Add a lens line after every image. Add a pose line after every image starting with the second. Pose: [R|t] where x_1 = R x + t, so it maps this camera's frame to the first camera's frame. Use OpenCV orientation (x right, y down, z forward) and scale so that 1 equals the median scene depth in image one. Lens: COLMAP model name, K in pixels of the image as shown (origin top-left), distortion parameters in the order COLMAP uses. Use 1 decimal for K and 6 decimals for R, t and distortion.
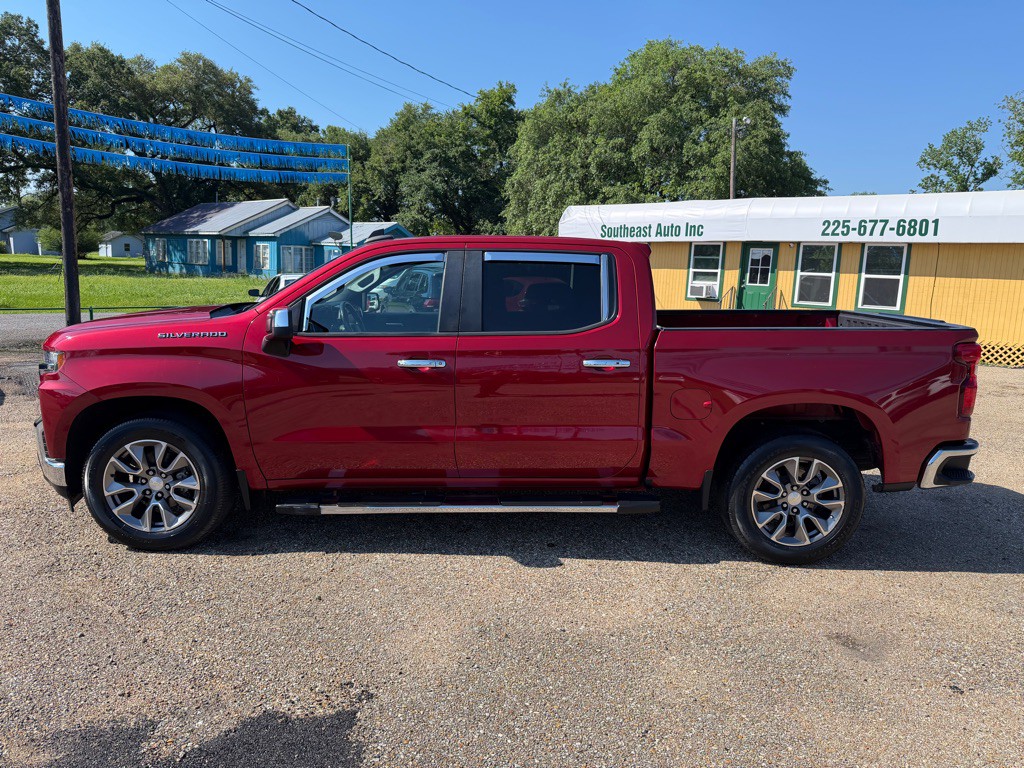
lens RADIAL K [[752.7, 0, 512.0], [0, 752.7, 384.0], [0, 0, 1]] dist [-0.056848, -0.002930]
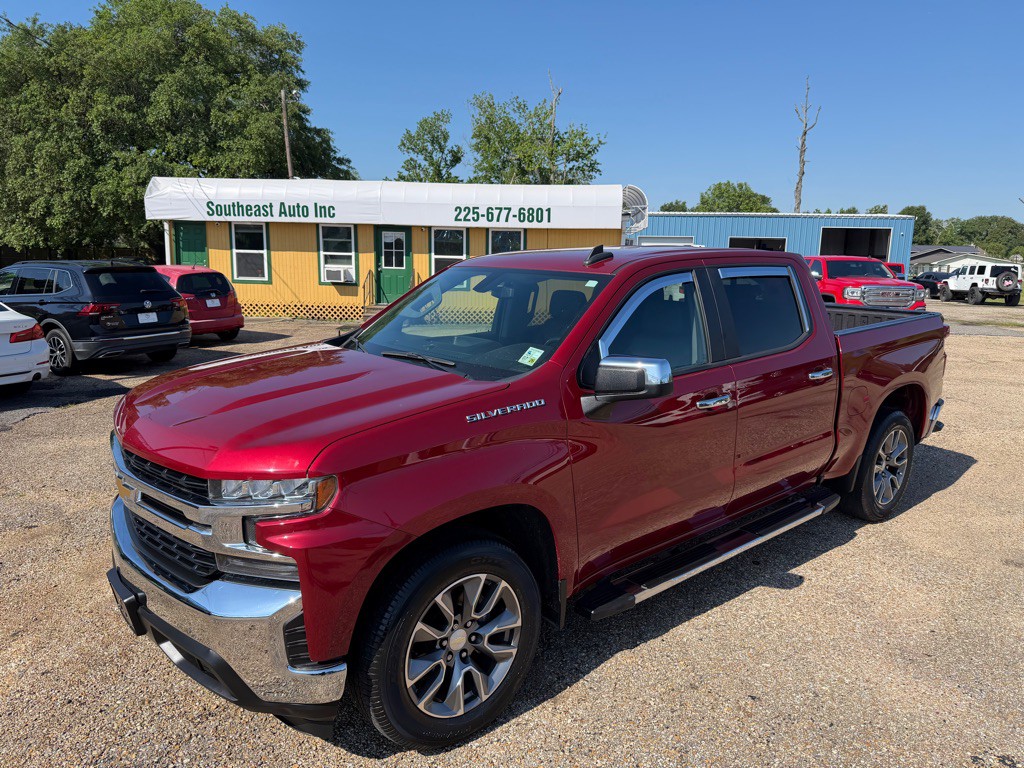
lens RADIAL K [[746.6, 0, 512.0], [0, 746.6, 384.0], [0, 0, 1]] dist [-0.007631, -0.012886]
pose [[0.788611, -0.105815, 0.605719, -0.169411], [0.085191, 0.994384, 0.062798, -0.025283], [-0.608962, 0.002079, 0.793196, 0.097016]]
